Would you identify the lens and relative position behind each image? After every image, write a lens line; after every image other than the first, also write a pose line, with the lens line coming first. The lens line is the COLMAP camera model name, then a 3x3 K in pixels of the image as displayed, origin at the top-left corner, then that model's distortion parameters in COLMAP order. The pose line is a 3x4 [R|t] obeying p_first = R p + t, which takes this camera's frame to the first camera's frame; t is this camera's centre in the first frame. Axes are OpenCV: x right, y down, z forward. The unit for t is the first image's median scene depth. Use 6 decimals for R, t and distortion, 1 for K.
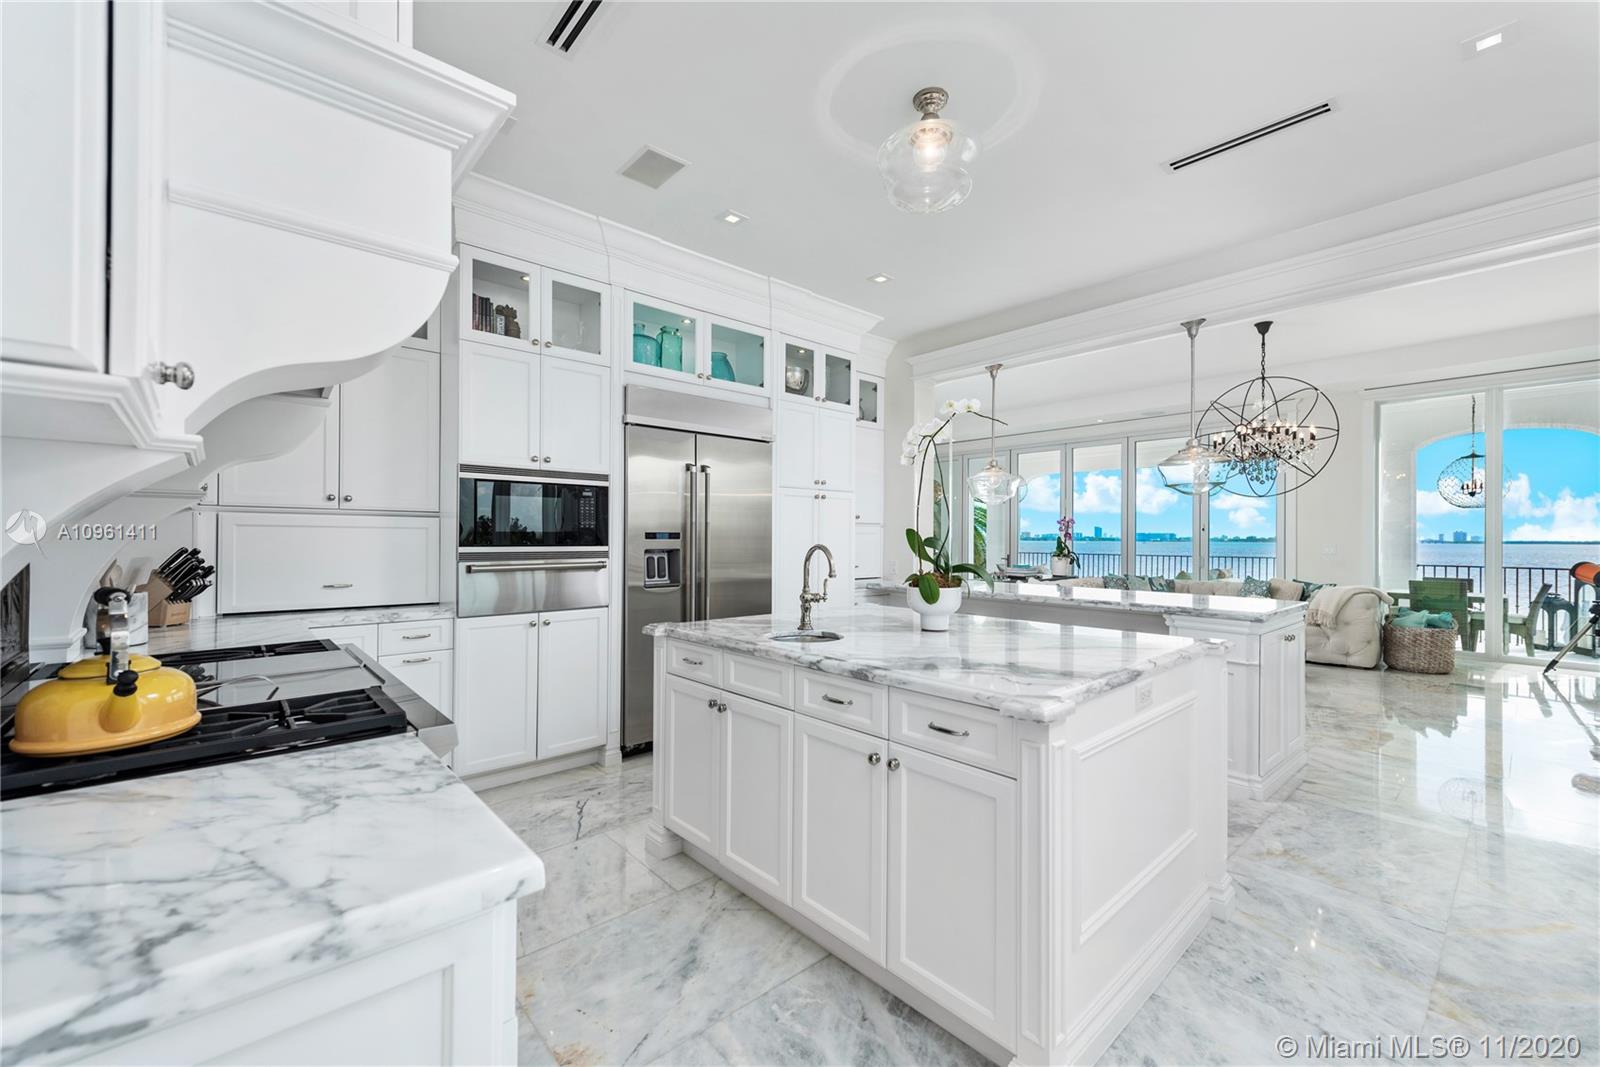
lens RADIAL K [[644.8, 0, 800.0], [0, 644.8, 533.5], [0, 0, 1]] dist [0.000919, 0.000202]
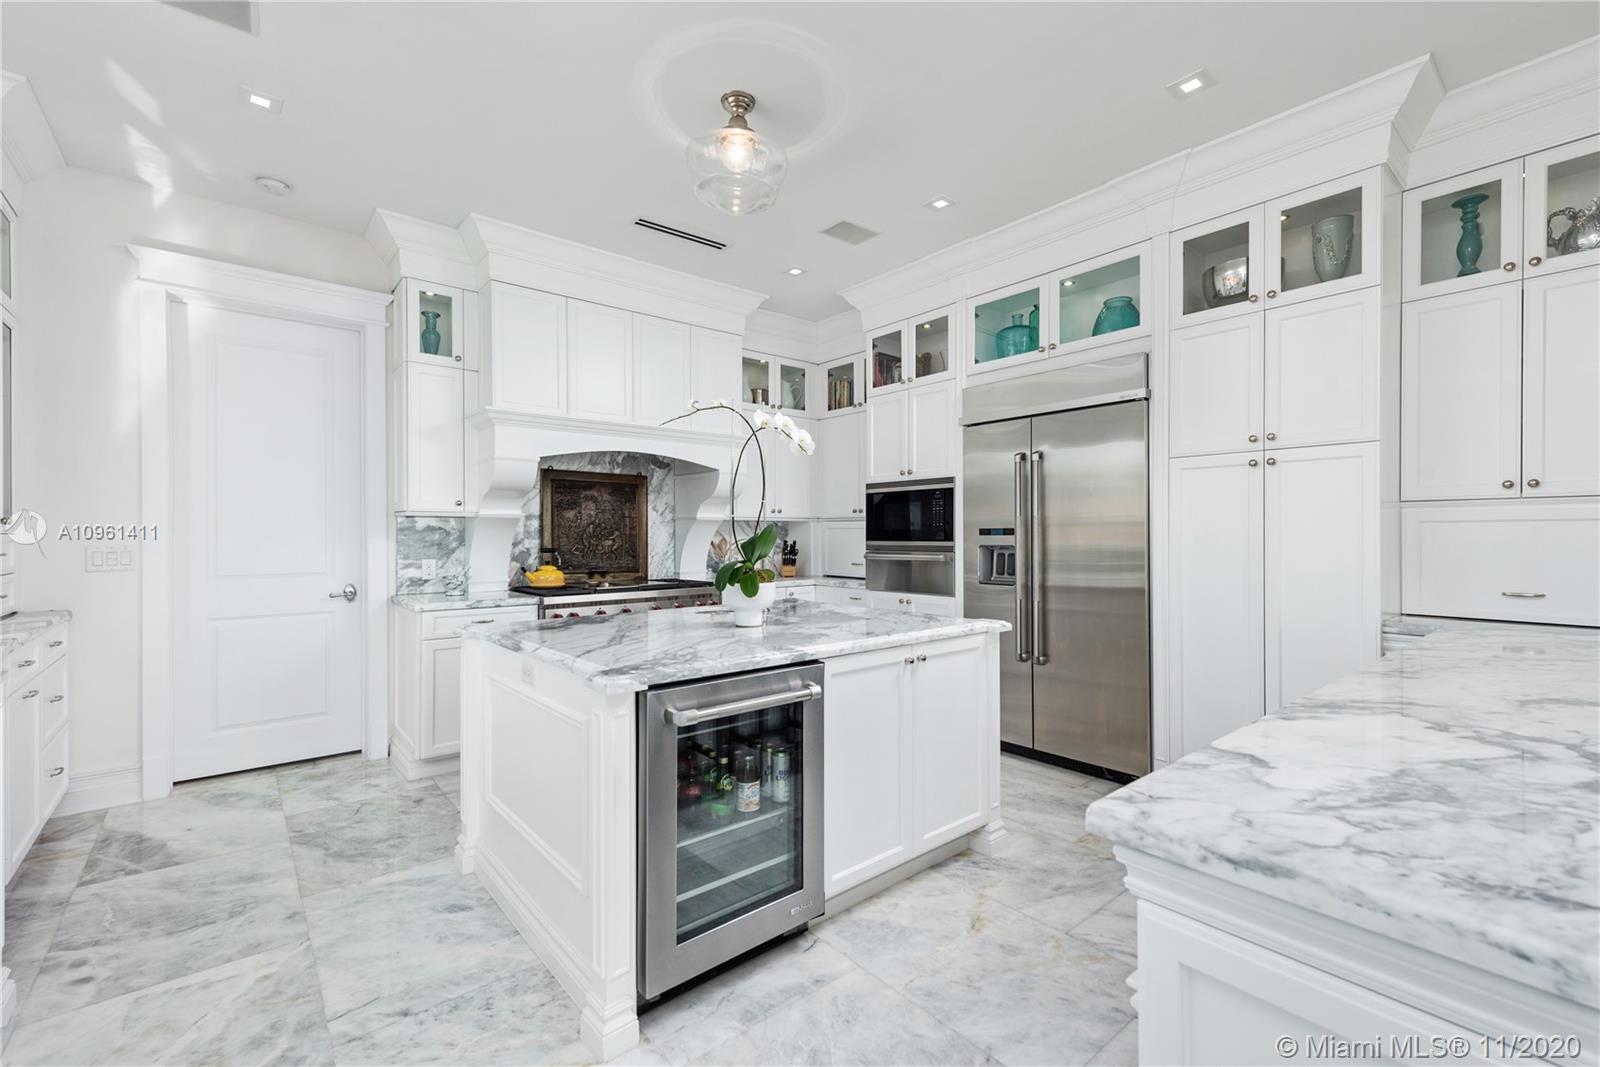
lens RADIAL K [[686.1, 0, 800.0], [0, 686.1, 533.5], [0, 0, 1]] dist [0.001170, 0.000012]
pose [[-0.035765, -0.004947, -0.999348, 0.869408], [0.010748, 0.999928, -0.005335, 0.008987], [0.999302, -0.010932, -0.035709, 0.769616]]
